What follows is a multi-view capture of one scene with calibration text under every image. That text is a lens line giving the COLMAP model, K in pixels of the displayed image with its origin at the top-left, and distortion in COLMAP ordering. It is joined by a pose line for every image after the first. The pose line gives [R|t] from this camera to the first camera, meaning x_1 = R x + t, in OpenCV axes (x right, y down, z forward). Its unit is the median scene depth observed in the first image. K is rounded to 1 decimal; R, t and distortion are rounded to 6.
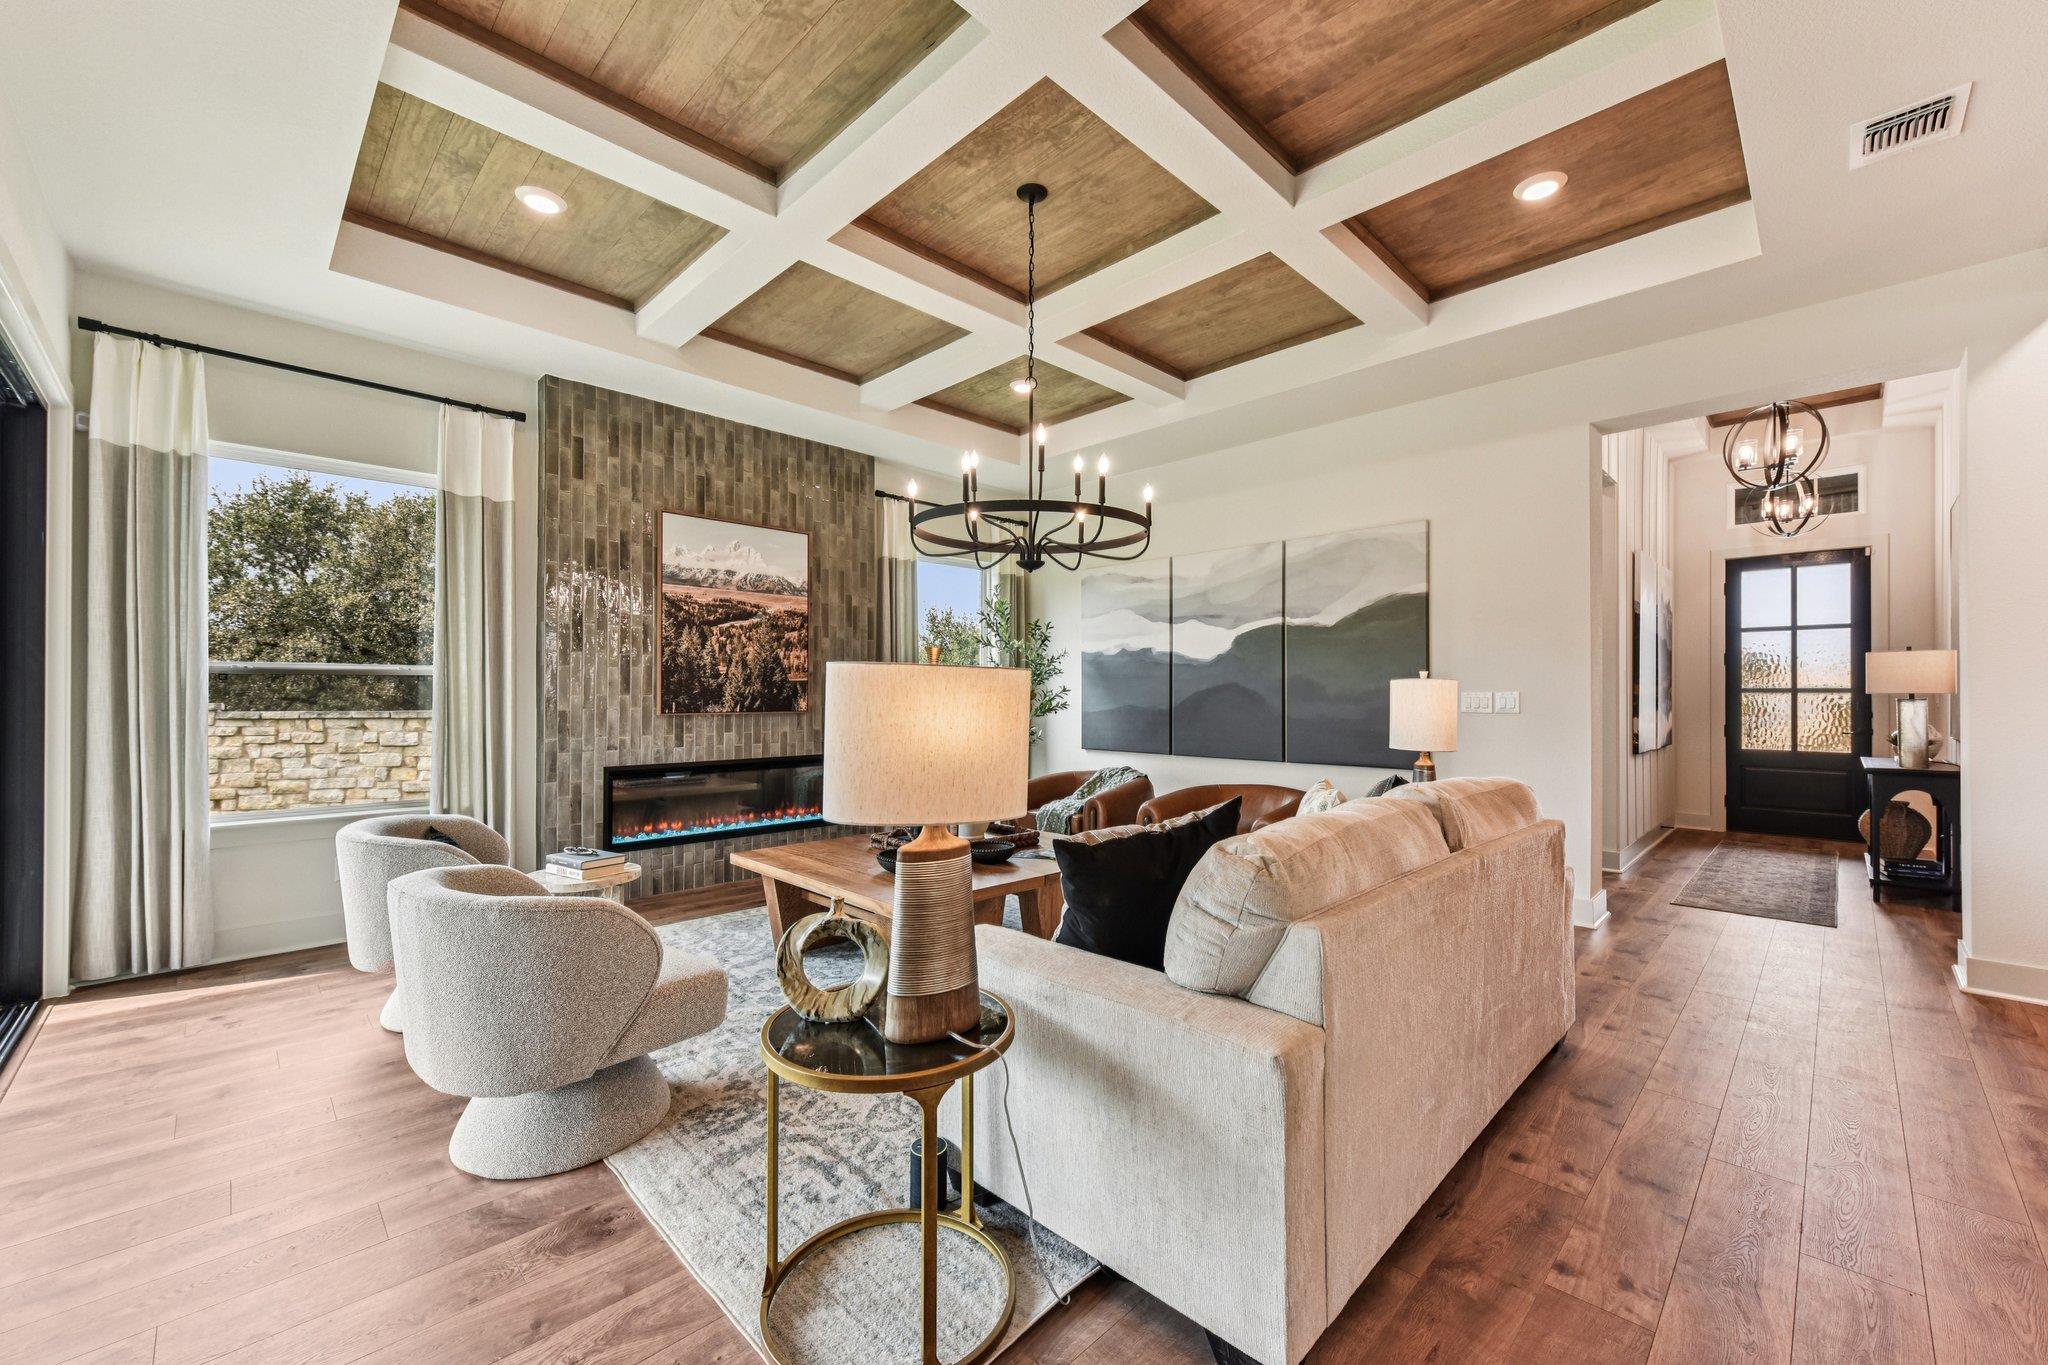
lens RADIAL K [[812.7, 0, 1025.7], [0, 812.7, 691.3], [0, 0, 1]] dist [0.002124, 0.000188]
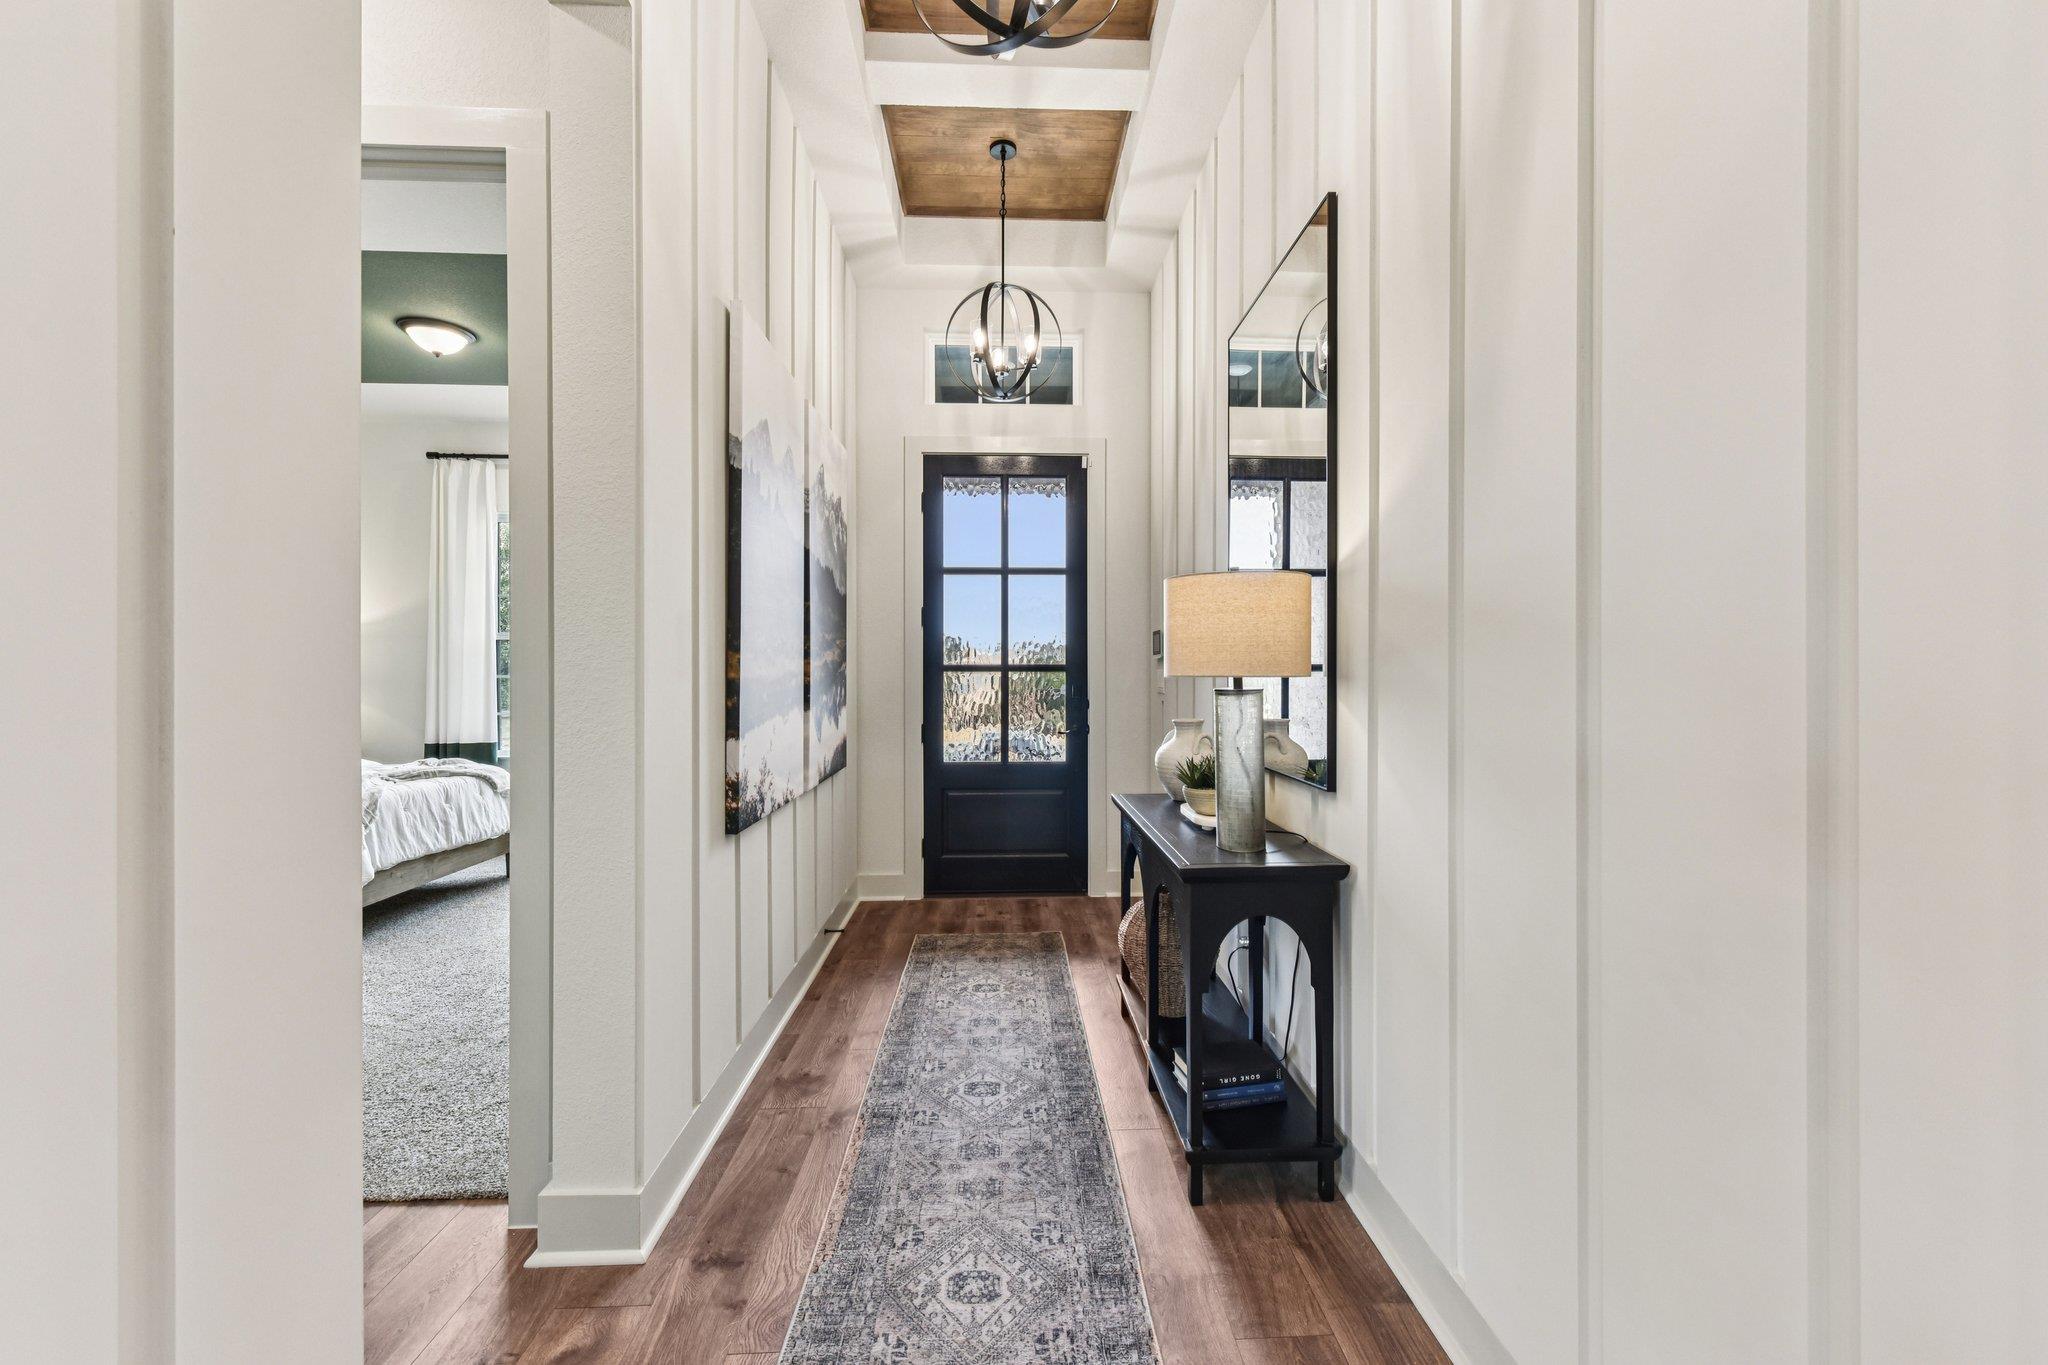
lens RADIAL K [[812.7, 0, 1027.7], [0, 812.7, 673.1], [0, 0, 1]] dist [0.002124, 0.000188]
pose [[0.679862, -0.000925, 0.733339, 0.487858], [-0.004040, 0.999979, 0.005008, -0.000851], [-0.733329, -0.006368, 0.679844, 0.553143]]
